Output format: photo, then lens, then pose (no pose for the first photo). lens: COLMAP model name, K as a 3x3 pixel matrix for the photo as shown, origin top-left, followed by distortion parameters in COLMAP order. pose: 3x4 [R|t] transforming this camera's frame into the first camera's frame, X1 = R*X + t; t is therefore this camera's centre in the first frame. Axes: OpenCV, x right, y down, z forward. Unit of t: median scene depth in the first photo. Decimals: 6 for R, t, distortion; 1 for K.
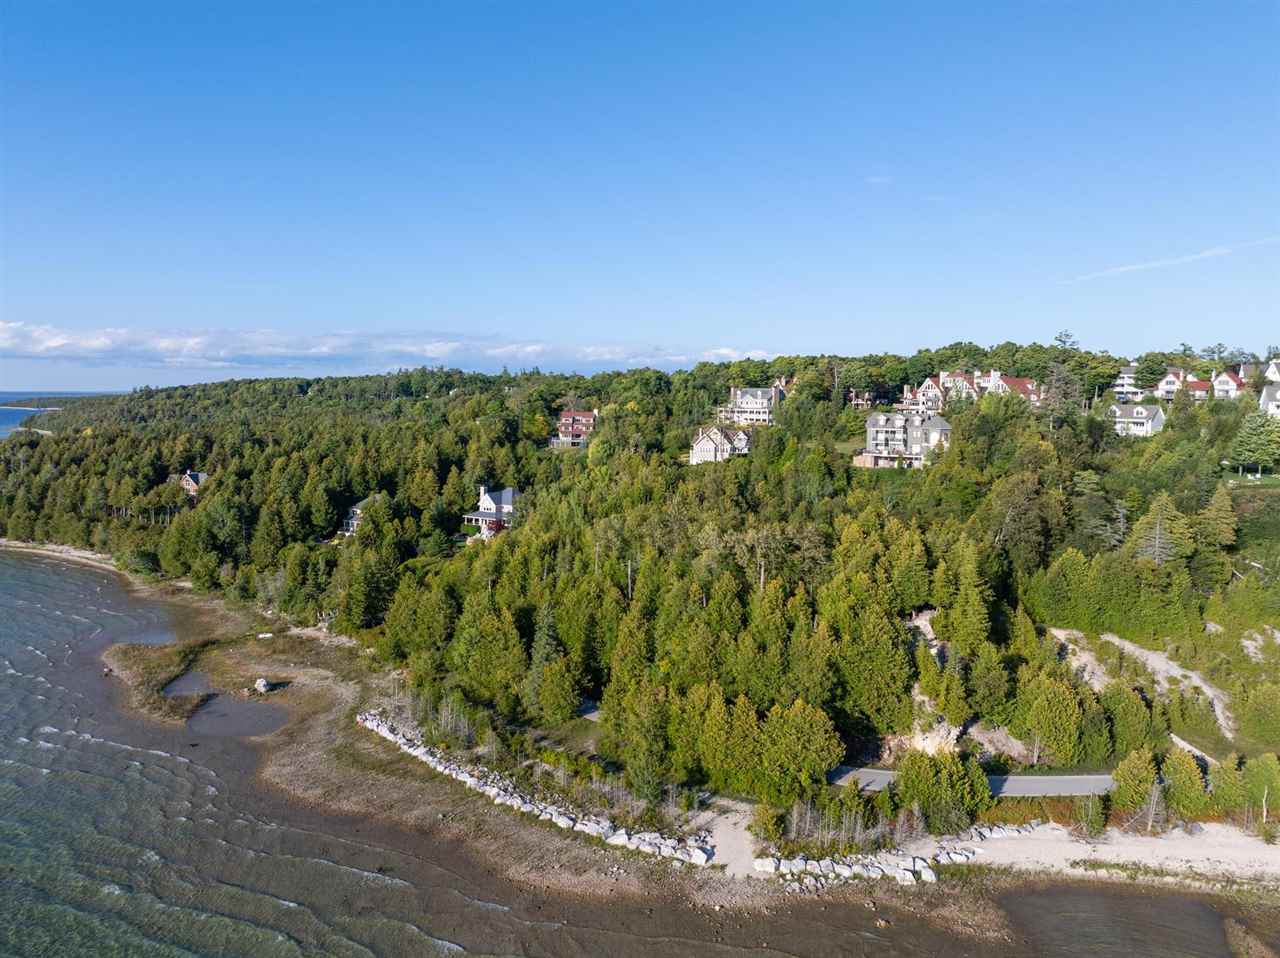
lens RADIAL K [[897.8, 0, 642.2], [0, 897.8, 479.7], [0, 0, 1]] dist [-0.004302, -0.000963]
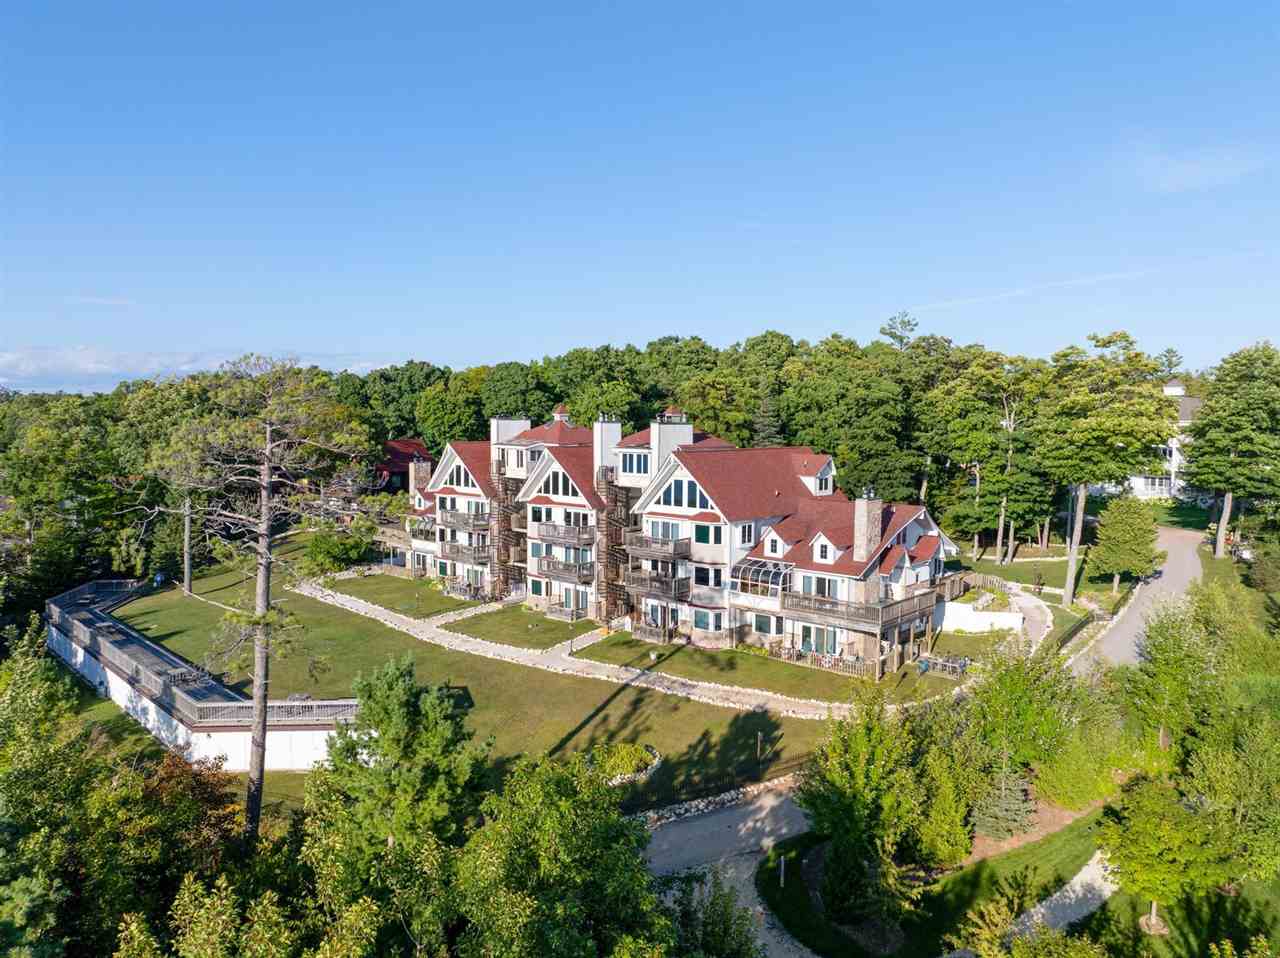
lens RADIAL K [[897.8, 0, 637.7], [0, 897.8, 476.1], [0, 0, 1]] dist [-0.004302, -0.000963]
pose [[0.983922, -0.016645, 0.177822, 0.325642], [0.021478, 0.999450, -0.025286, -0.095814], [-0.177303, 0.028699, 0.983738, 0.730038]]
